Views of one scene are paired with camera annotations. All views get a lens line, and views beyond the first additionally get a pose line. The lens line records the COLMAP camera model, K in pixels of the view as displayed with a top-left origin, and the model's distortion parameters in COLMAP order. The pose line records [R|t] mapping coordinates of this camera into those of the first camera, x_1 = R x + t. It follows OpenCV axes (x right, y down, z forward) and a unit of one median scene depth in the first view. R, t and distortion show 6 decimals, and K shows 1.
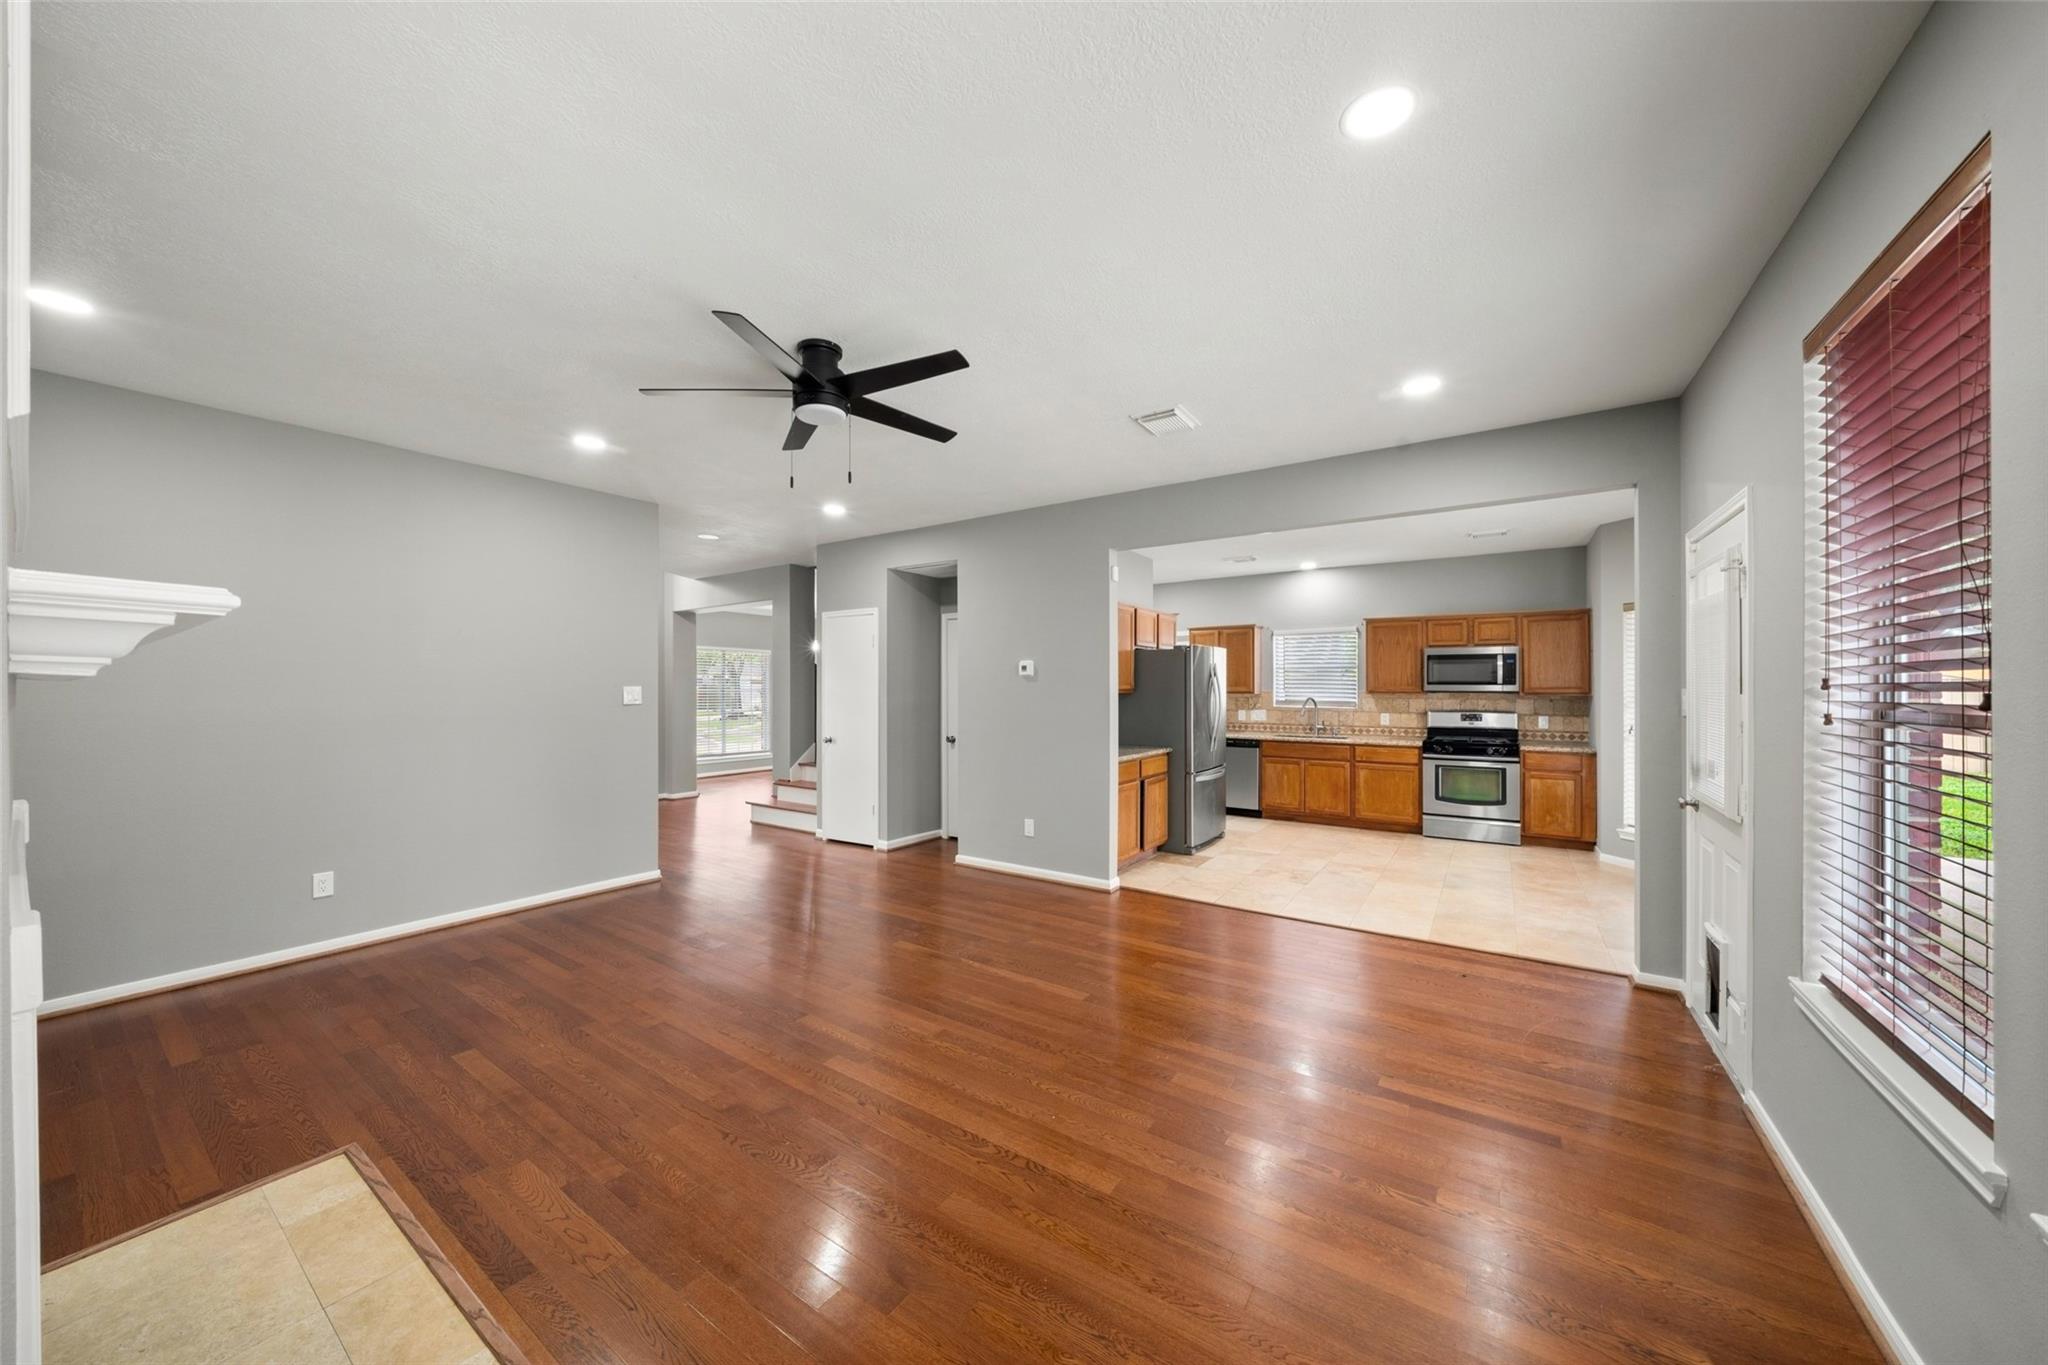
lens RADIAL K [[705.5, 0, 1007.2], [0, 705.5, 683.8], [0, 0, 1]] dist [-0.011272, 0.000813]
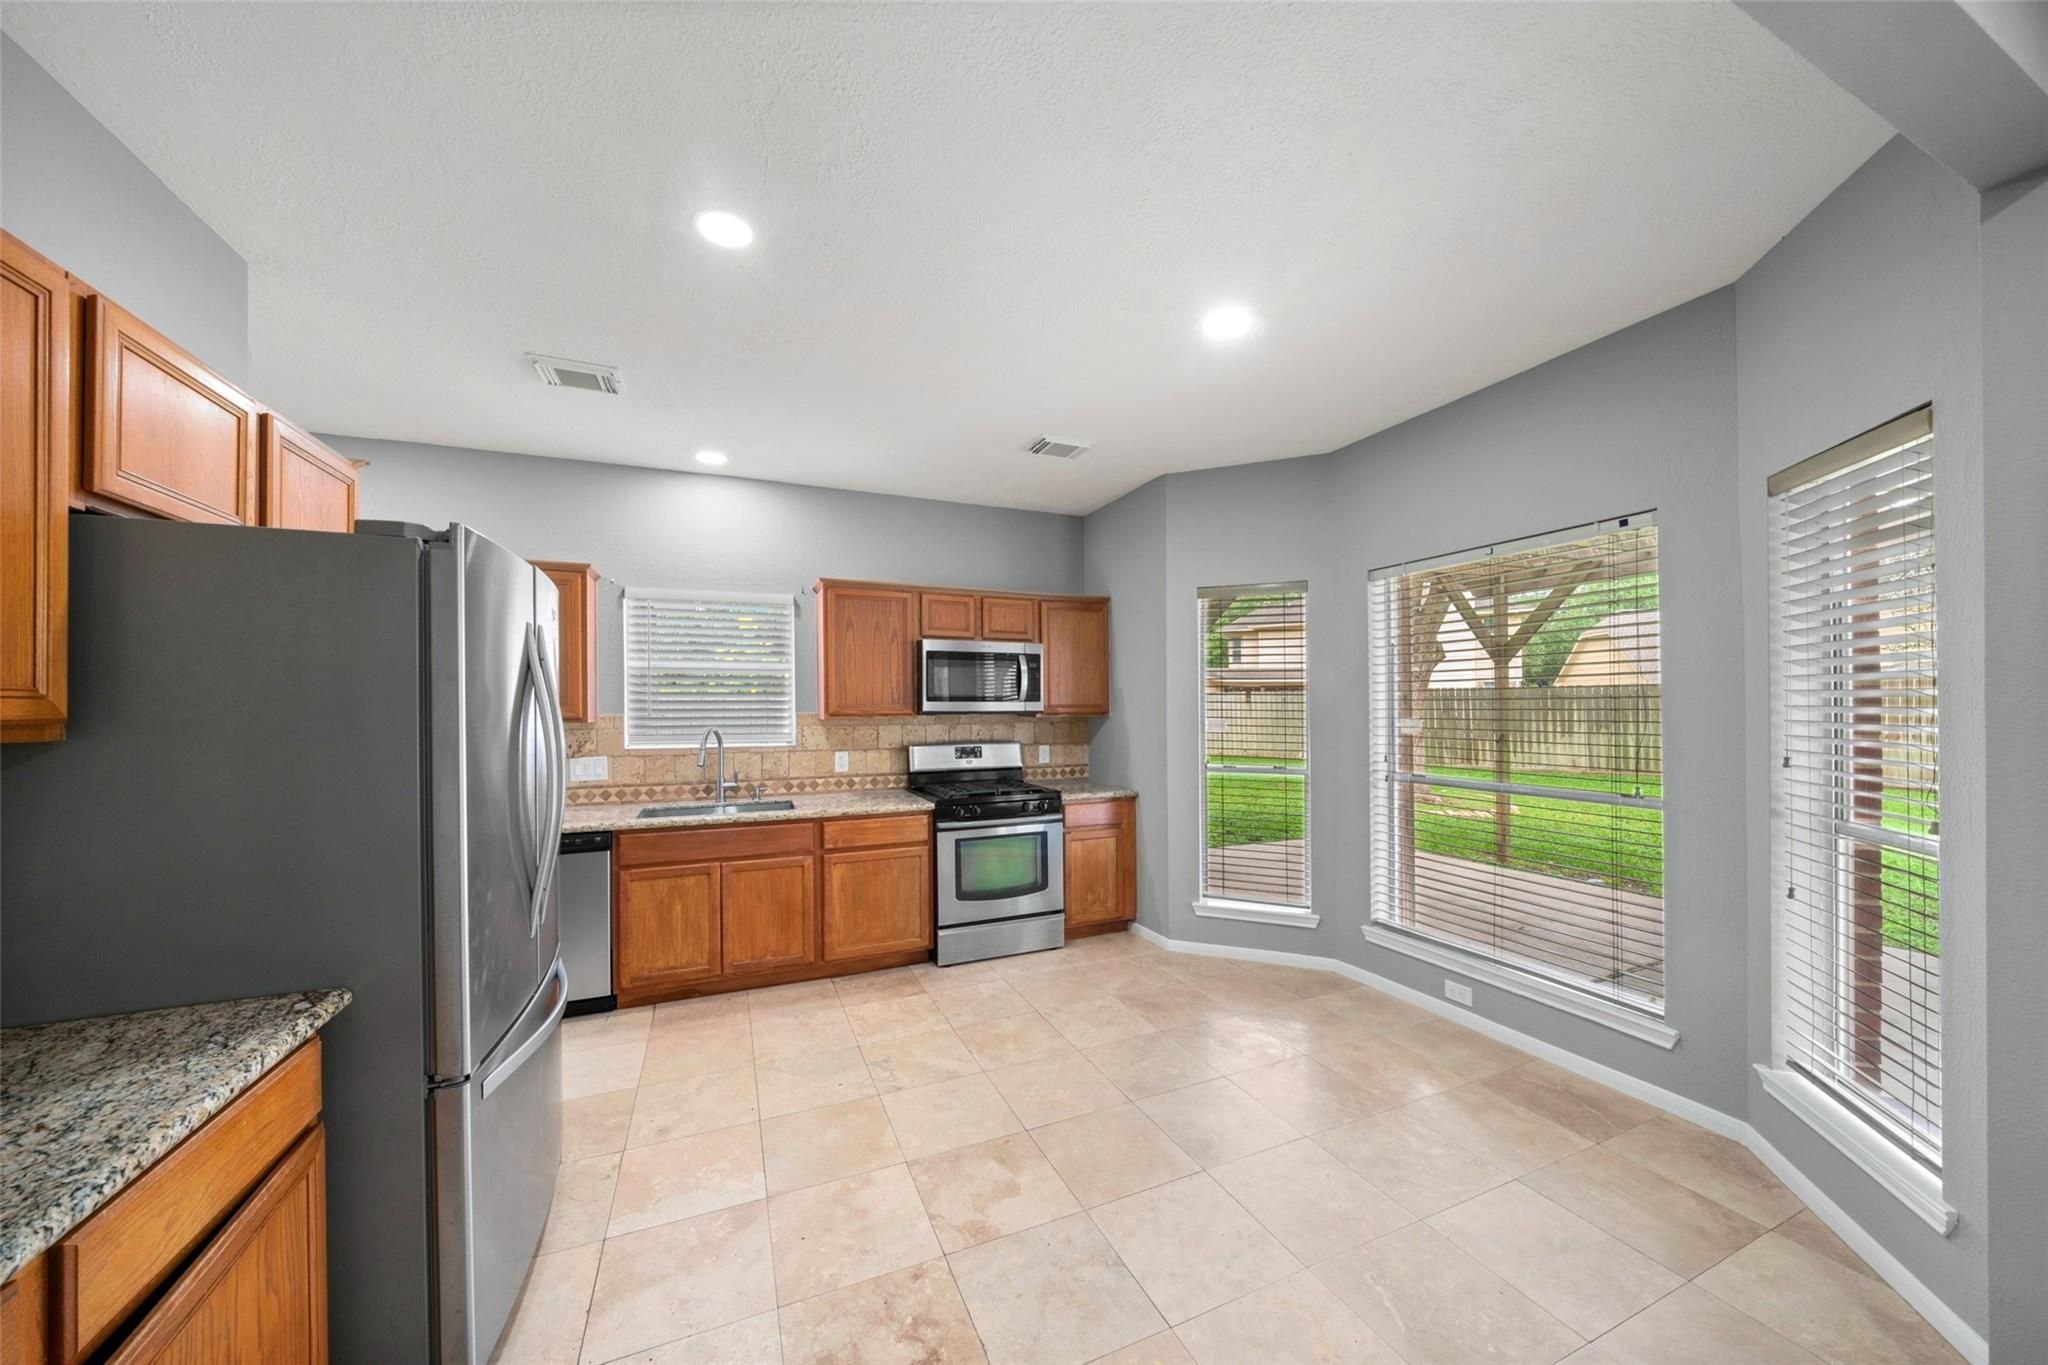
lens RADIAL K [[705.5, 0, 1015.7], [0, 705.5, 706.9], [0, 0, 1]] dist [-0.011272, 0.000813]
pose [[0.536504, -0.005592, 0.843880, 0.146309], [0.003504, 0.999984, 0.004399, 0.003780], [-0.843891, 0.000597, 0.536515, 0.638371]]
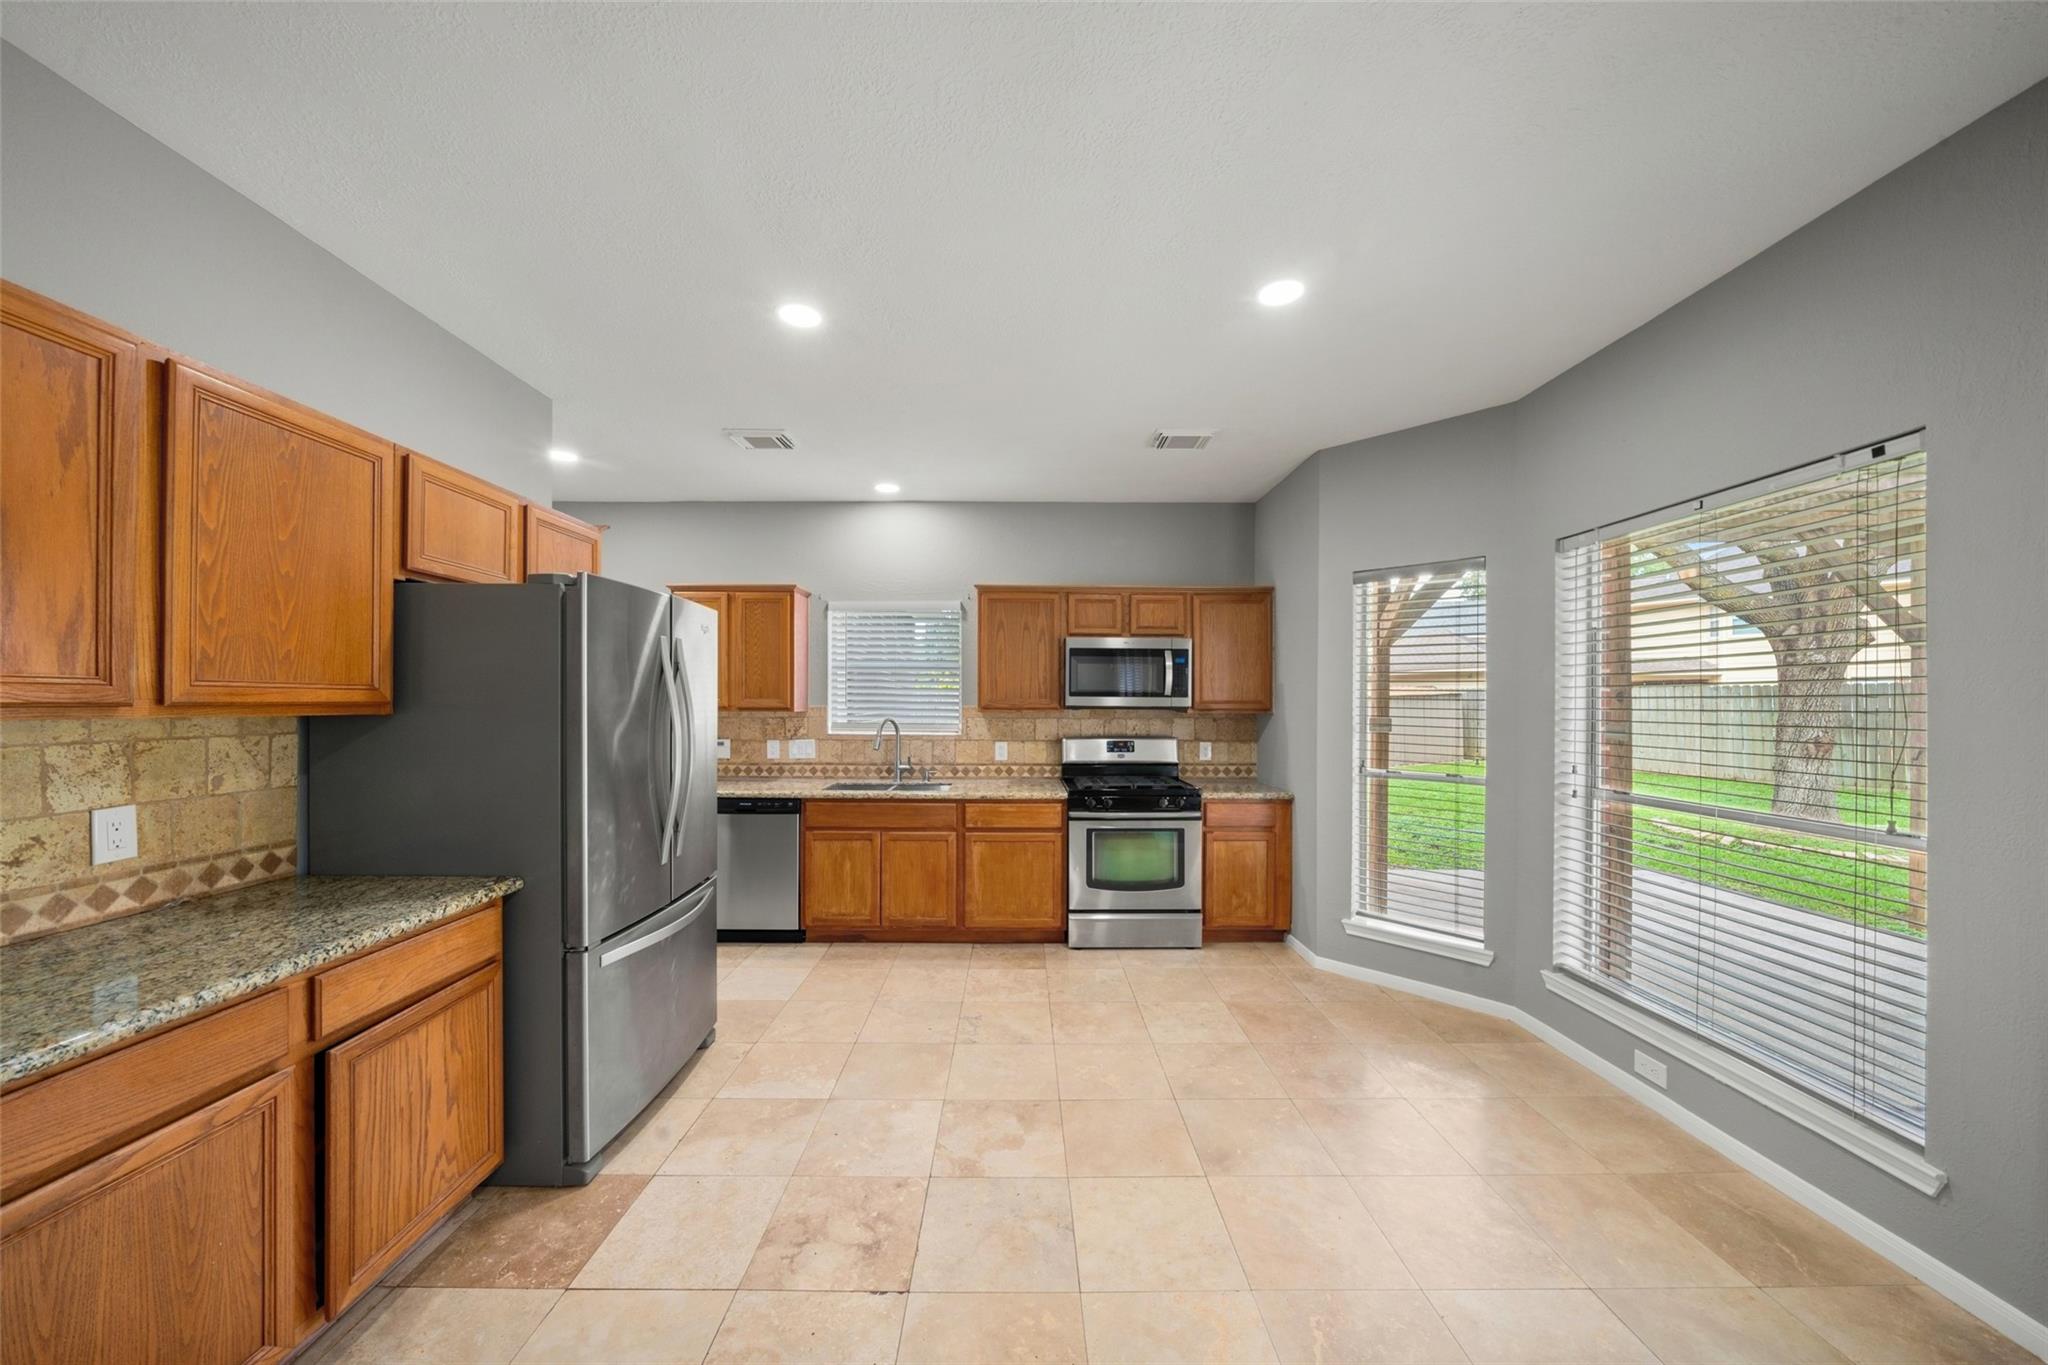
lens RADIAL K [[705.5, 0, 1011.7], [0, 705.5, 706.5], [0, 0, 1]] dist [-0.011272, 0.000813]
pose [[0.824452, -0.002244, 0.565928, 0.212272], [-0.004082, 0.999943, 0.009912, 0.004596], [-0.565918, -0.010482, 0.824395, 0.532613]]
